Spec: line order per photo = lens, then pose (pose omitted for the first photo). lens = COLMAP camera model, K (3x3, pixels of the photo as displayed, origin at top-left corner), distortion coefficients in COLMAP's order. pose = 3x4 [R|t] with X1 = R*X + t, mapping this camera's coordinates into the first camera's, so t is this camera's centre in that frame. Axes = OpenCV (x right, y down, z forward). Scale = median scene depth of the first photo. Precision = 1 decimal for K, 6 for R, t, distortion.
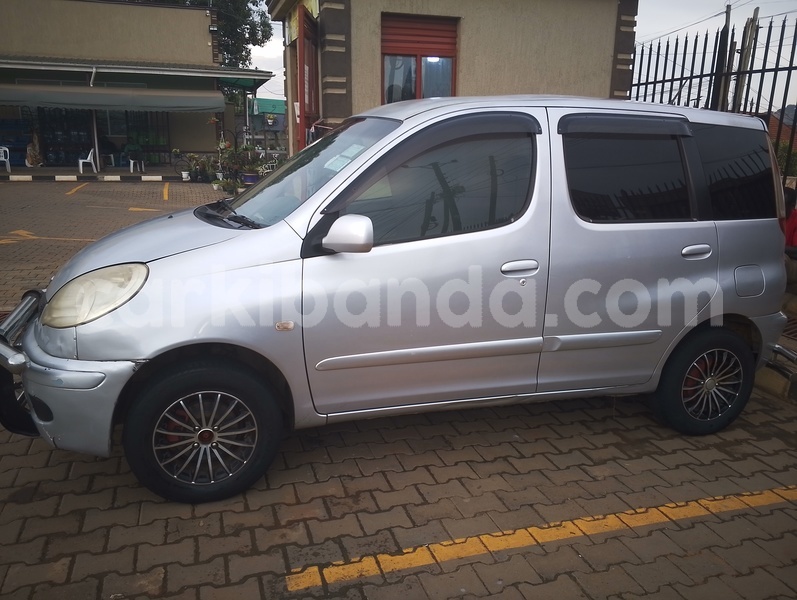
lens RADIAL K [[643.0, 0, 398.5], [0, 643.0, 300.0], [0, 0, 1]] dist [0.008426, -0.010177]
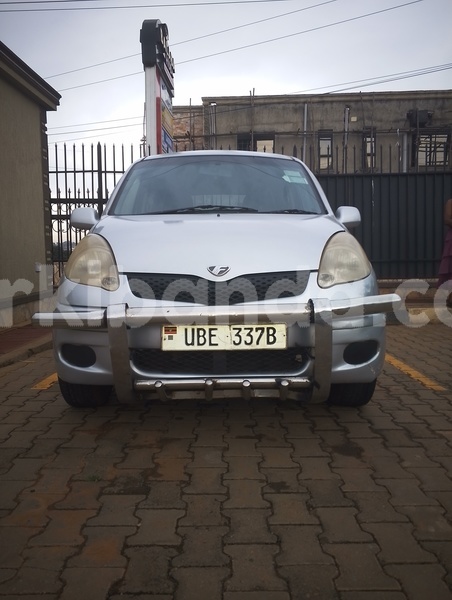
lens RADIAL K [[480.9, 0, 226.0], [0, 480.9, 300.0], [0, 0, 1]] dist [-0.000868, -0.006851]
pose [[0.309026, -0.115171, 0.944055, -1.333758], [0.239061, 0.970176, 0.040104, -0.015628], [-0.920518, 0.213293, 0.327342, 0.857746]]
